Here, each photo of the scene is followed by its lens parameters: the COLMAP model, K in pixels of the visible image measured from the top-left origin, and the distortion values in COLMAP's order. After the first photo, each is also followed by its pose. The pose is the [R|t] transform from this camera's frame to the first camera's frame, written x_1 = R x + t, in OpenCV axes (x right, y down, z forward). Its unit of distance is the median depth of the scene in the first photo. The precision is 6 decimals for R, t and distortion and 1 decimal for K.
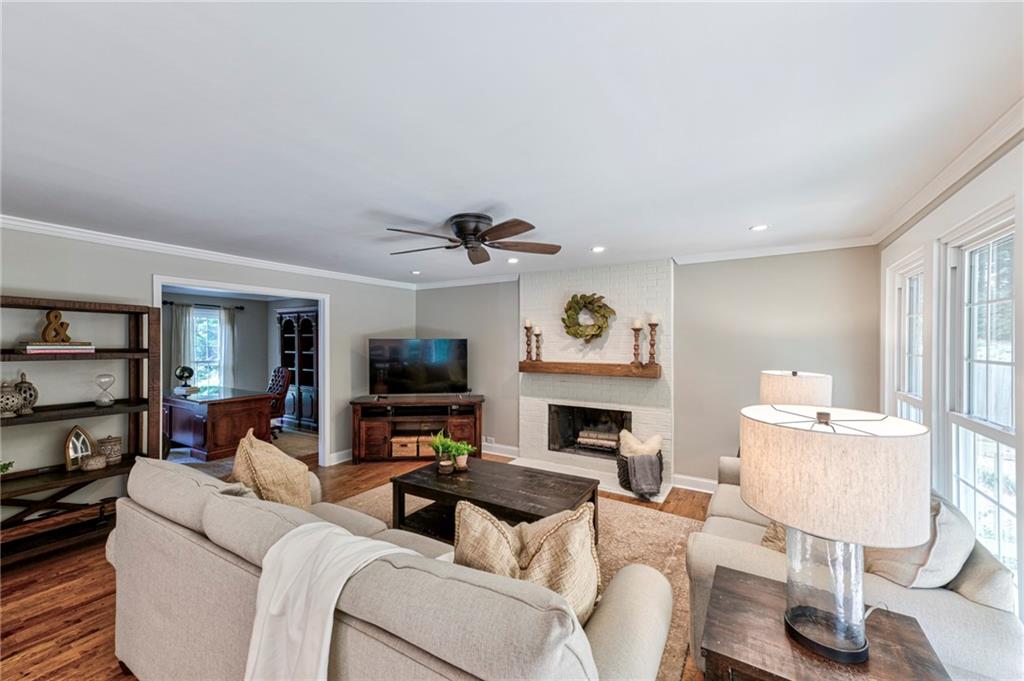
lens RADIAL K [[402.8, 0, 502.1], [0, 402.8, 342.9], [0, 0, 1]] dist [0.021785, 0.000696]
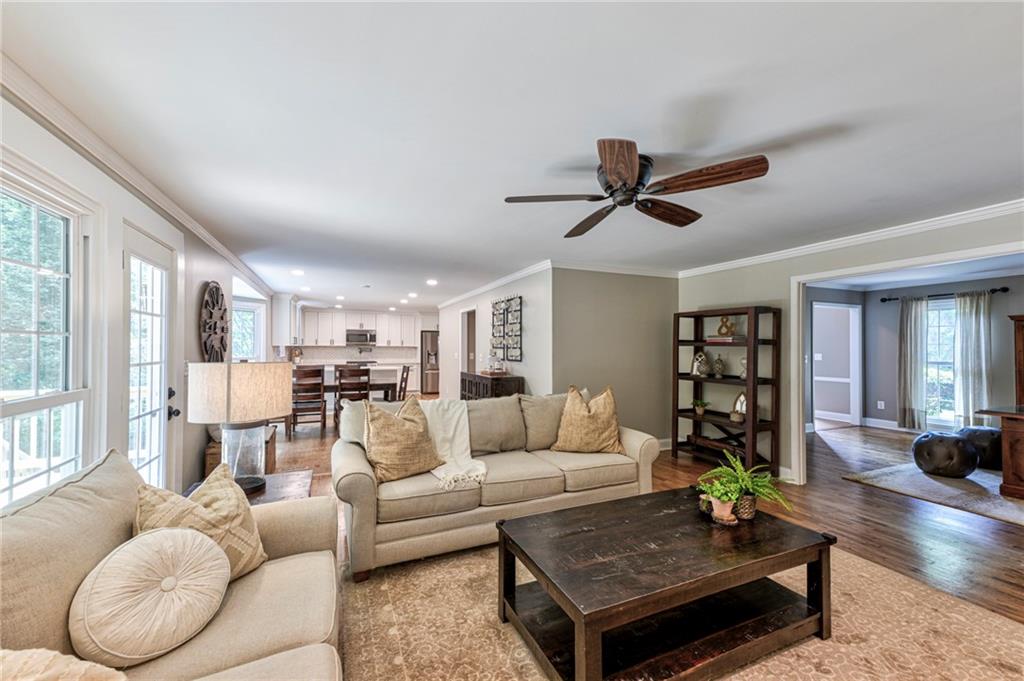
lens RADIAL K [[402.8, 0, 518.4], [0, 402.8, 347.9], [0, 0, 1]] dist [0.021785, 0.000696]
pose [[-0.540326, -0.002905, -0.841451, 0.428891], [-0.005230, 0.999986, -0.000094, 0.031776], [0.841440, 0.004350, -0.540334, 0.734353]]
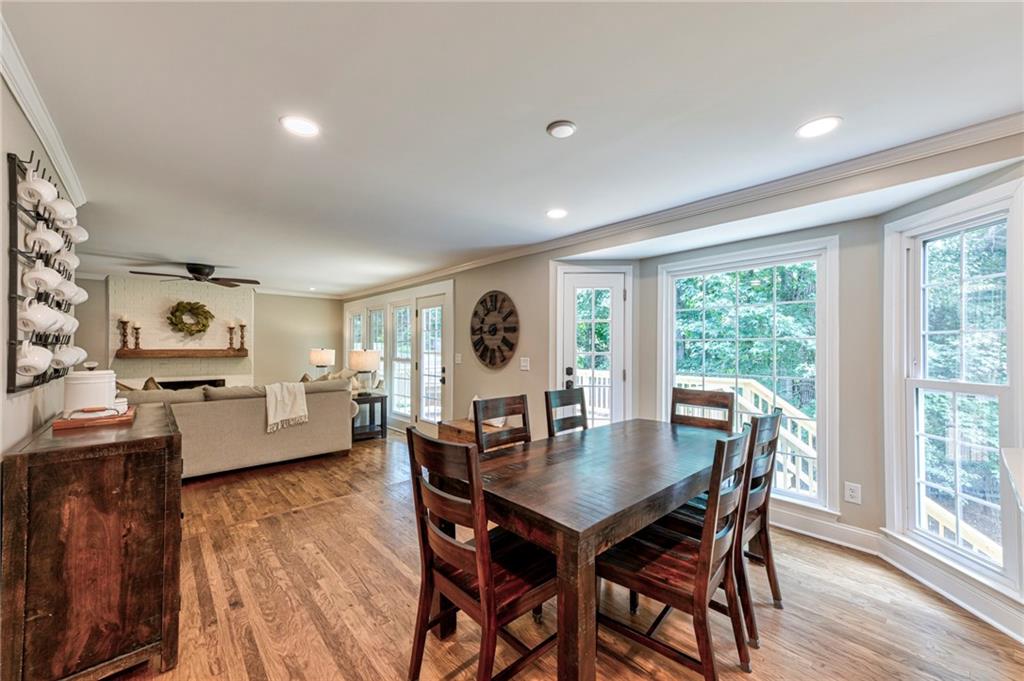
lens RADIAL K [[402.8, 0, 517.1], [0, 402.8, 346.8], [0, 0, 1]] dist [0.021785, 0.000696]
pose [[0.277694, -0.002806, 0.960666, -0.869997], [-0.003122, 0.999988, 0.003823, 0.030779], [-0.960665, -0.004061, 0.277681, -0.541580]]
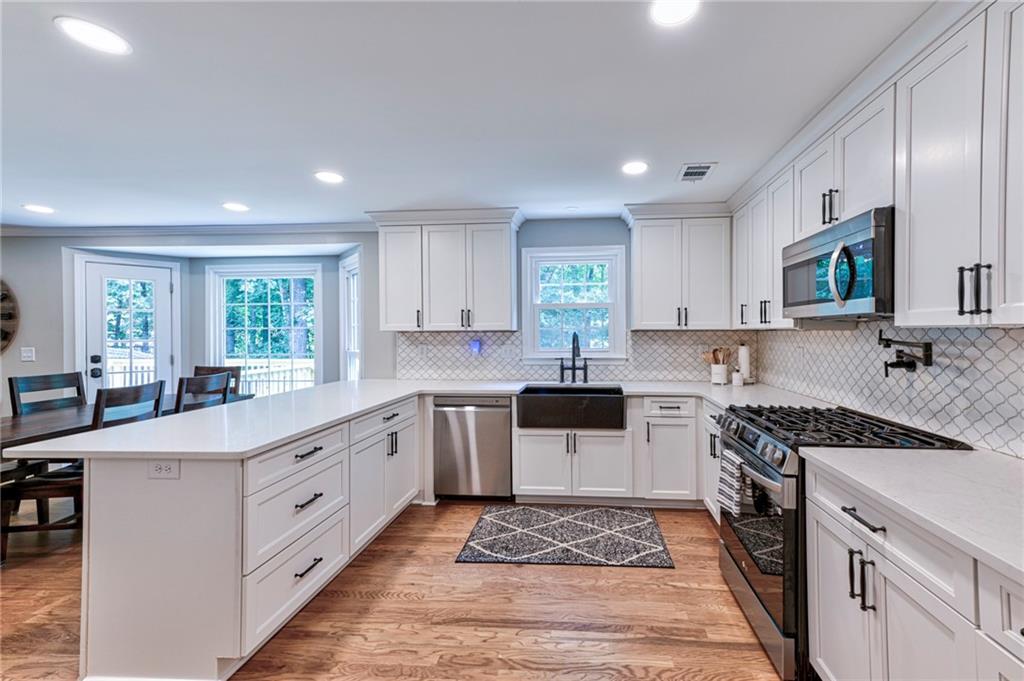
lens RADIAL K [[402.8, 0, 552.9], [0, 402.8, 335.7], [0, 0, 1]] dist [0.021785, 0.000696]
pose [[-0.470515, -0.007865, 0.882357, -1.269323], [0.004511, 0.999926, 0.011319, 0.029135], [-0.882381, 0.009306, -0.470444, -0.860899]]
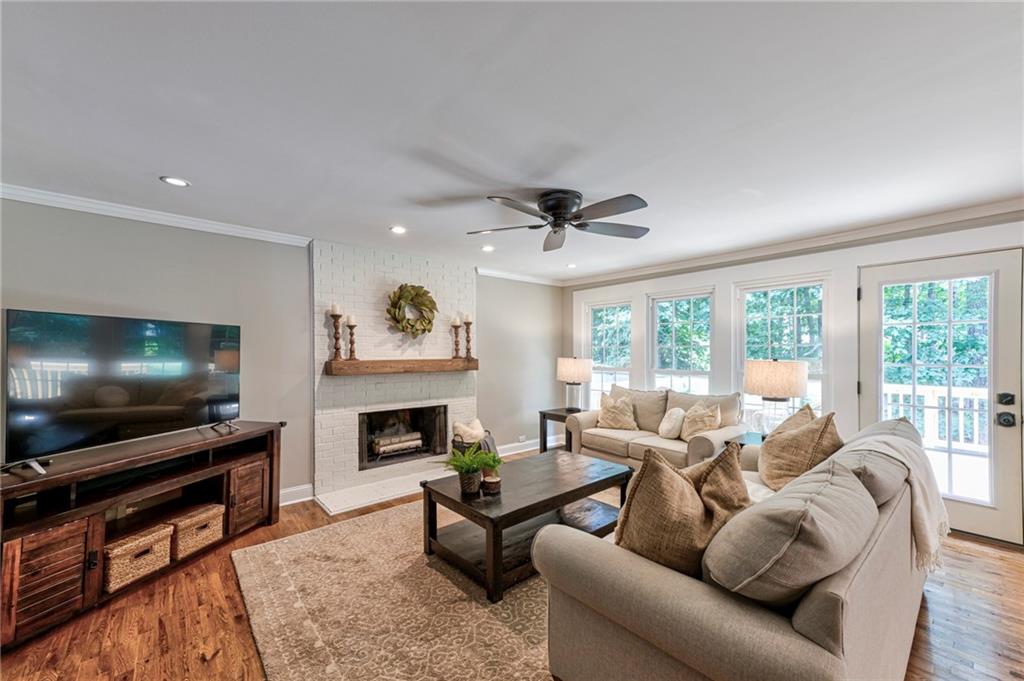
lens RADIAL K [[402.8, 0, 515.9], [0, 402.8, 347.1], [0, 0, 1]] dist [0.021785, 0.000696]
pose [[0.291580, 0.011153, 0.956481, -0.599944], [0.002899, 0.999917, -0.012544, 0.032713], [-0.956542, 0.006430, 0.291524, 0.494151]]
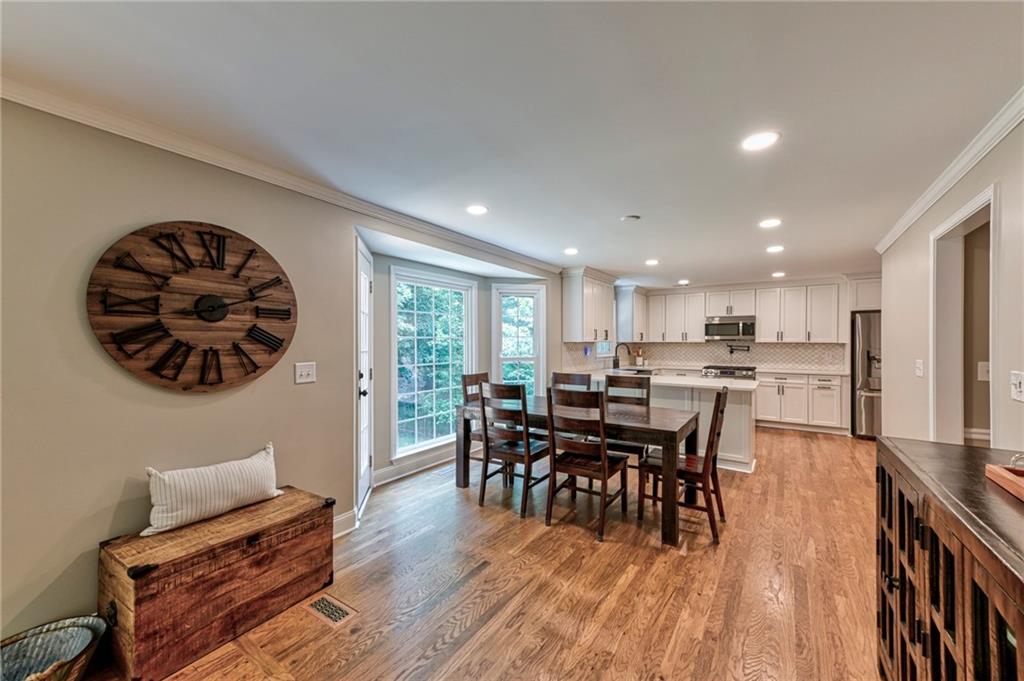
lens RADIAL K [[402.8, 0, 502.3], [0, 402.8, 342.3], [0, 0, 1]] dist [0.021785, 0.000696]
pose [[-0.998724, -0.003031, 0.050413, -0.291216], [-0.003080, 0.999995, -0.000896, 0.030563], [-0.050410, -0.001050, -0.998728, 0.231852]]
